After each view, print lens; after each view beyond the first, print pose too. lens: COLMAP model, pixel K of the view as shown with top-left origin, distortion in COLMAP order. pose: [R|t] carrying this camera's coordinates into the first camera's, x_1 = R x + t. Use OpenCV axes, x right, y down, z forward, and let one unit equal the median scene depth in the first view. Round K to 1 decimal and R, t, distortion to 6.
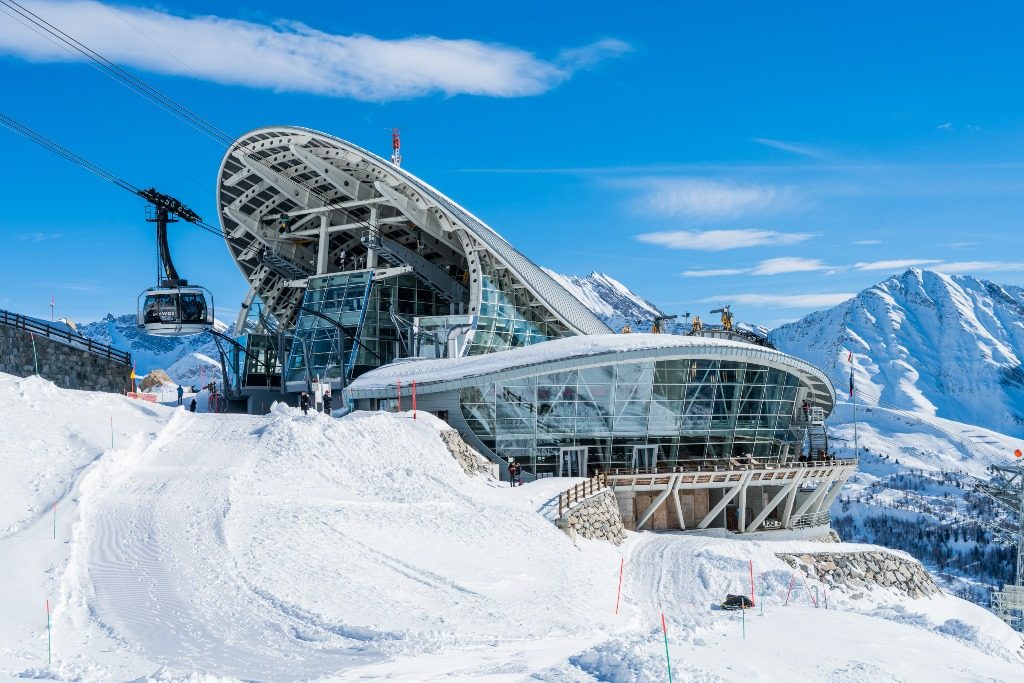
lens RADIAL K [[1608.8, 0, 513.9], [0, 1608.8, 324.8], [0, 0, 1]] dist [0.098585, -0.038898]
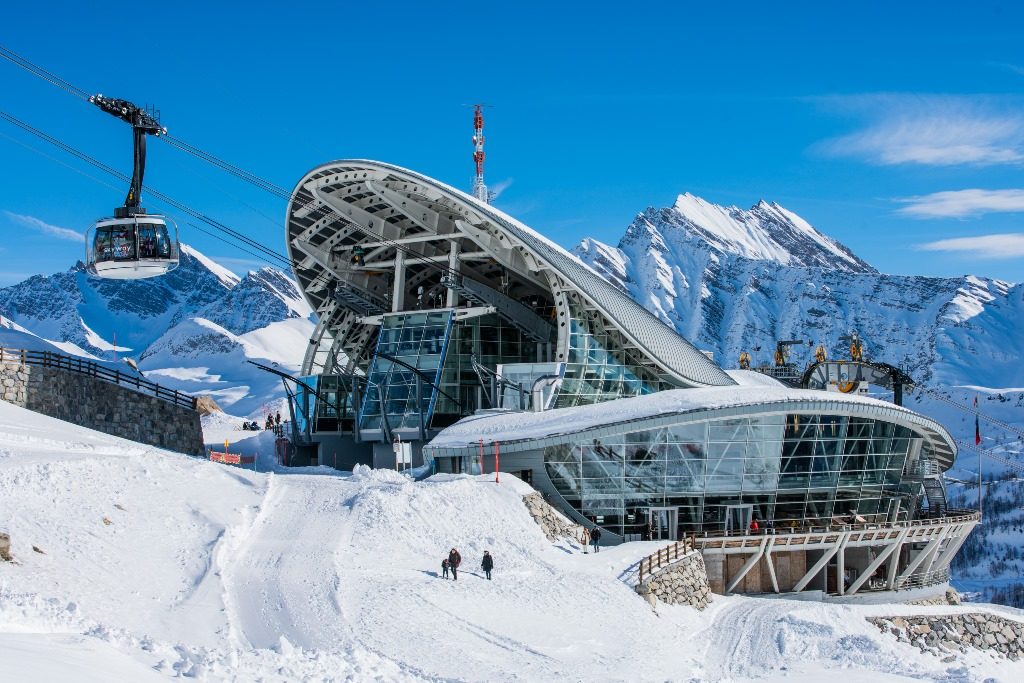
lens RADIAL K [[2502.3, 0, 512.0], [0, 2502.3, 341.5], [0, 0, 1]] dist [-0.325467, -0.588586]
pose [[0.998249, 0.003798, -0.059023, 0.032147], [-0.001546, 0.999271, 0.038156, -0.073623], [0.059125, -0.037998, 0.997527, -0.448489]]
